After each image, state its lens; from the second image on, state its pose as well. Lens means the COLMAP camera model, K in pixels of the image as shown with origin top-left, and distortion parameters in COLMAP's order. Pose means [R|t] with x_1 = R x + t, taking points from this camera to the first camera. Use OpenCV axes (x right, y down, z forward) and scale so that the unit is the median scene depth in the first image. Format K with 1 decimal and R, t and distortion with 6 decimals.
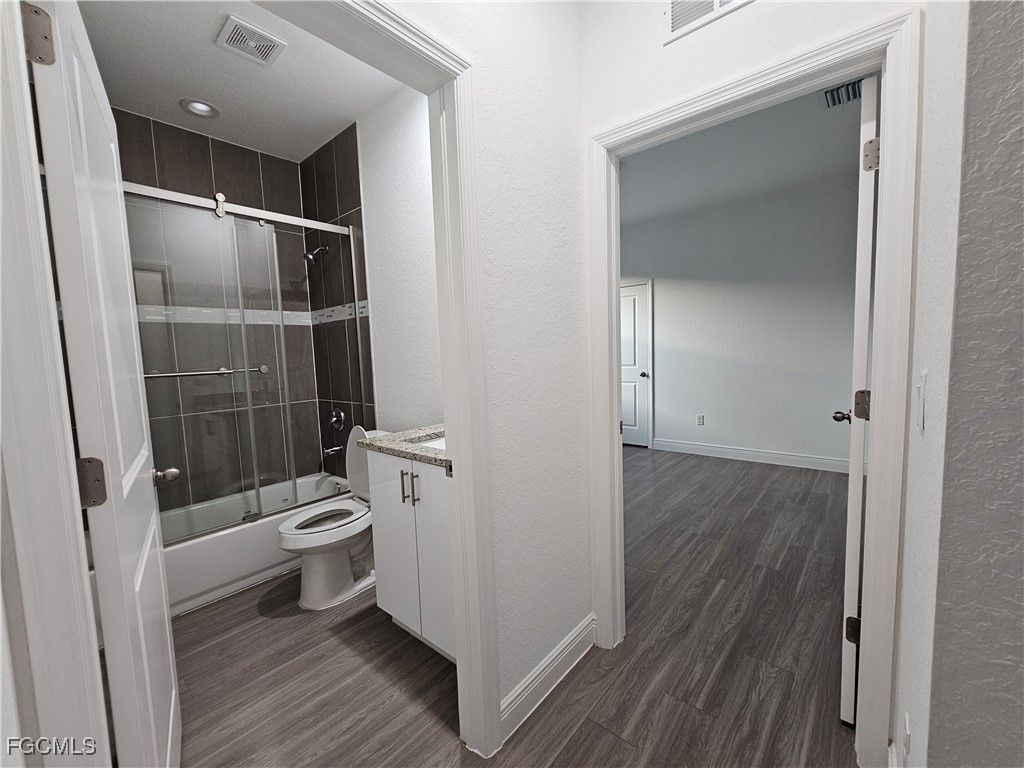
lens RADIAL K [[416.0, 0, 512.0], [0, 416.0, 384.0], [0, 0, 1]] dist [0.000844, 0.000060]
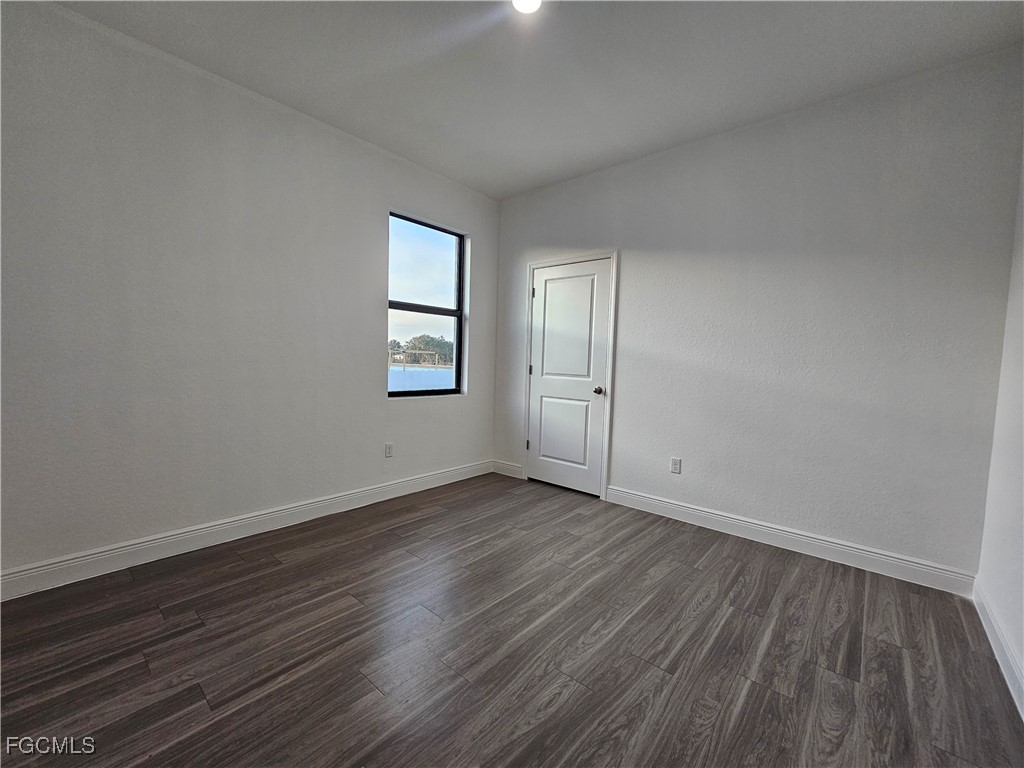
lens RADIAL K [[418.9, 0, 513.8], [0, 418.9, 387.1], [0, 0, 1]] dist [0.000161, 0.000208]
pose [[0.998174, 0.060369, 0.002275, 0.218498], [-0.060333, 0.998087, -0.013479, -0.013261], [-0.003084, 0.013317, 0.999907, 0.393076]]
